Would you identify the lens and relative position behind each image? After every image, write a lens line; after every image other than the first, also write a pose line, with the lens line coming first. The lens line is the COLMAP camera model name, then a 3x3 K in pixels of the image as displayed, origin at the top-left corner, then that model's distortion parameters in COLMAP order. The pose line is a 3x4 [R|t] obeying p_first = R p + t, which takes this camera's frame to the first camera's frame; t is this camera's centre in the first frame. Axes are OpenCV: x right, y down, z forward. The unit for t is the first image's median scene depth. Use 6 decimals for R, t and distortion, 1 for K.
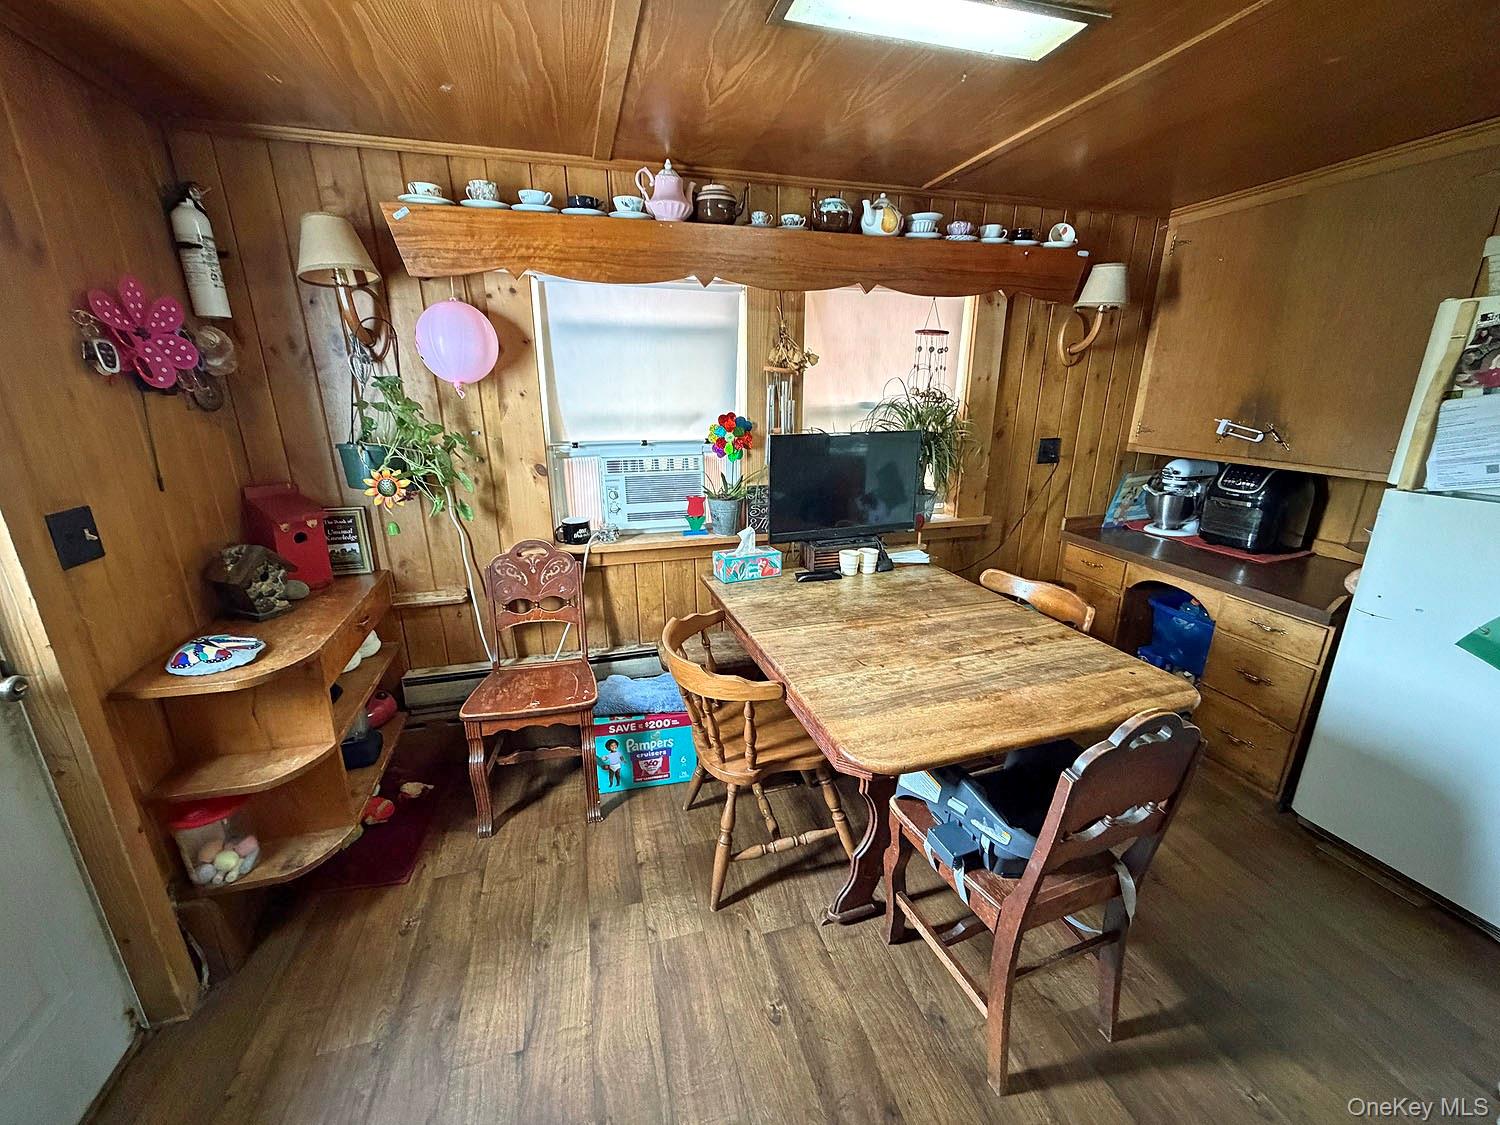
lens RADIAL K [[601.6, 0, 752.3], [0, 601.6, 559.2], [0, 0, 1]] dist [-0.003818, 0.000177]
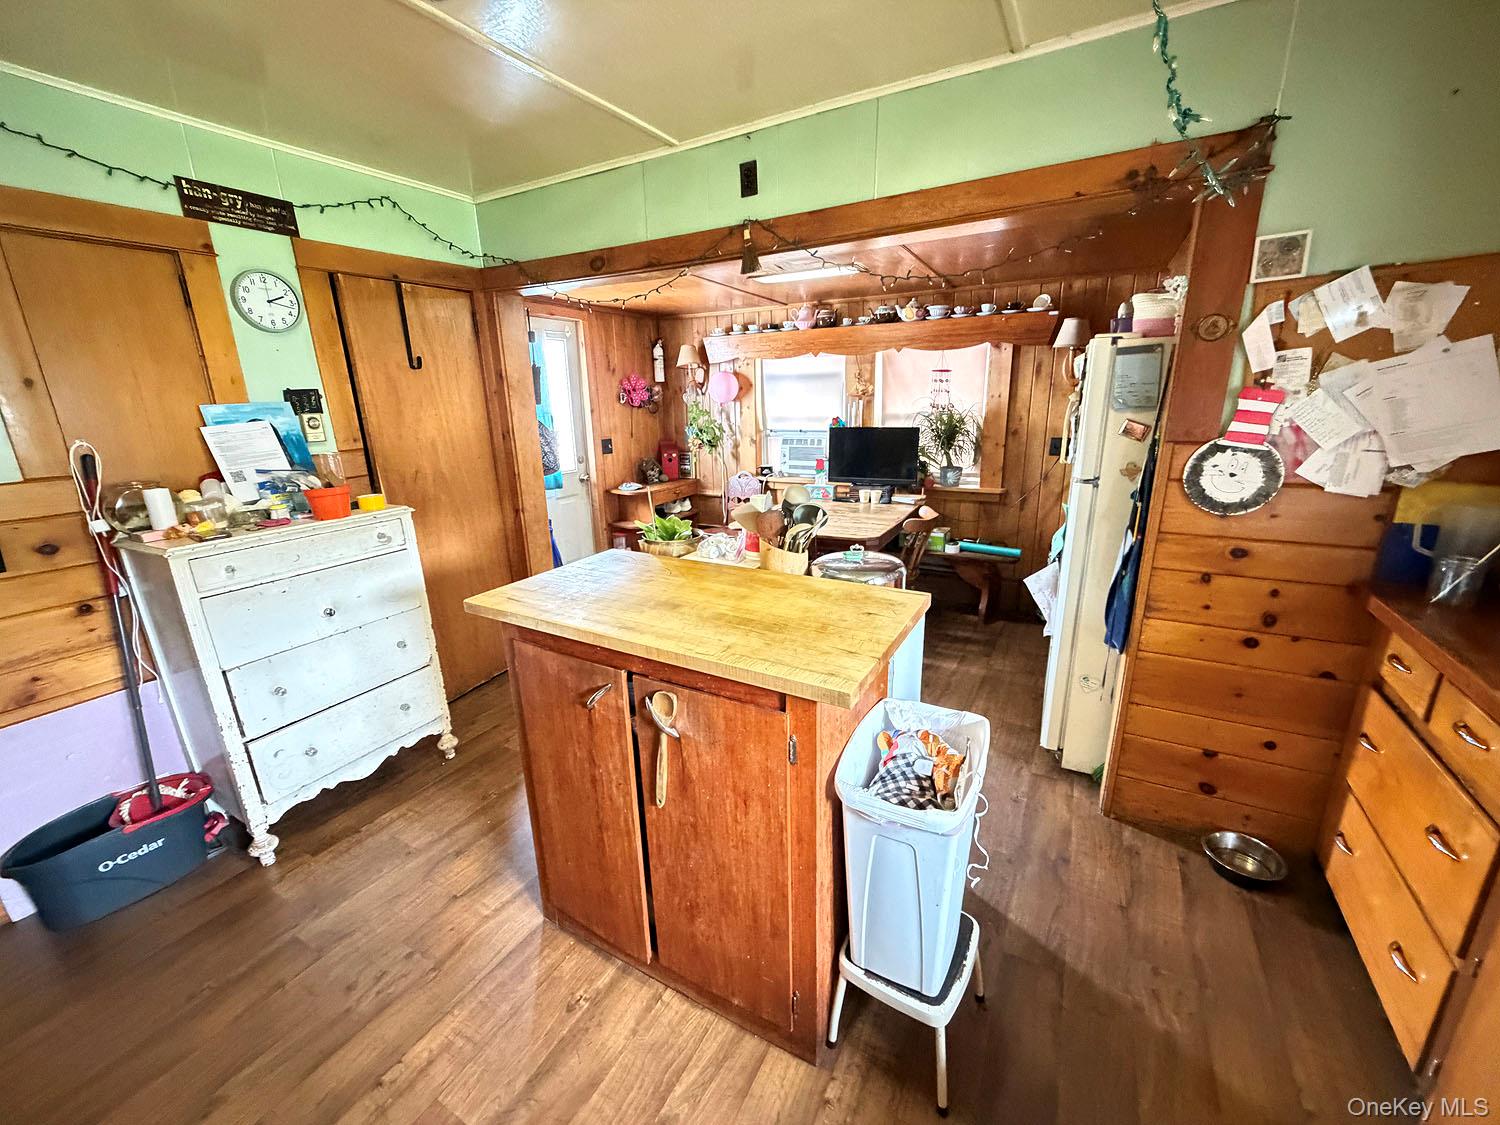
lens RADIAL K [[601.6, 0, 753.6], [0, 601.6, 550.0], [0, 0, 1]] dist [-0.003818, 0.000177]
pose [[0.714282, 0.158261, -0.681729, 1.424881], [-0.179226, 0.982978, 0.040411, 0.185232], [0.676520, 0.093319, 0.730488, -0.691152]]
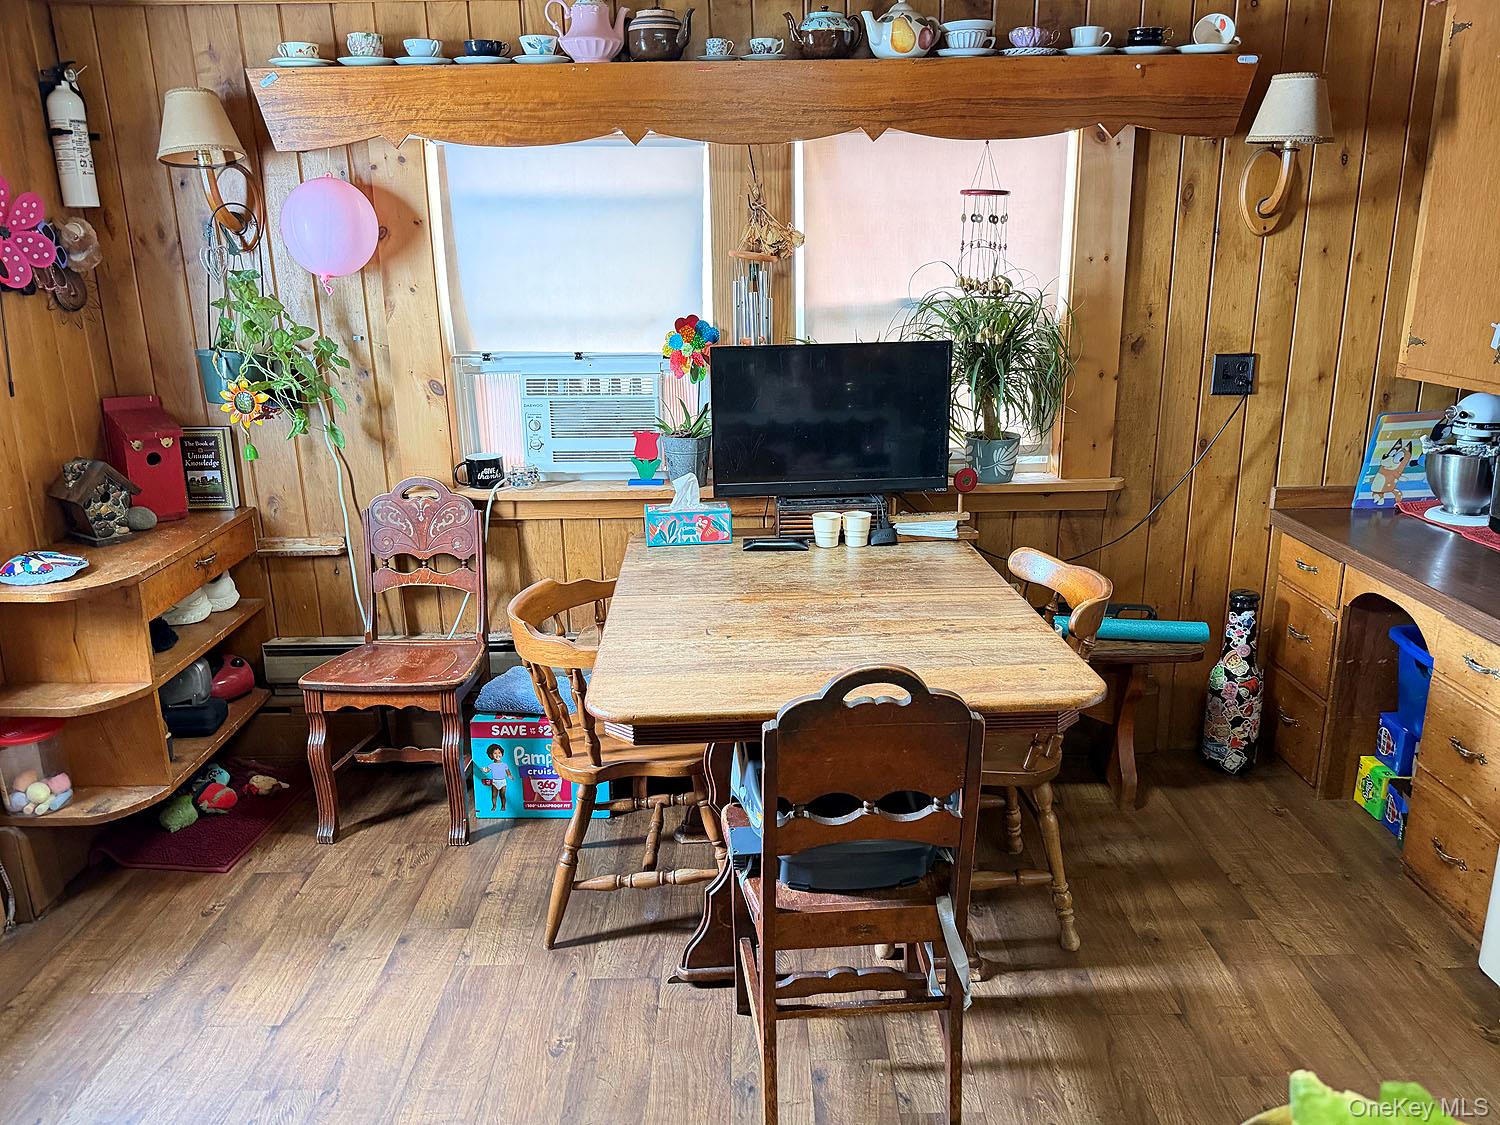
lens RADIAL K [[1138.4, 0, 765.0], [0, 1138.4, 561.7], [0, 0, 1]] dist [0.024004, -0.041701]
pose [[0.964408, 0.057278, -0.258141, 0.506370], [-0.061871, 0.998037, -0.009697, 0.071300], [0.257079, 0.025324, 0.966059, -0.336892]]
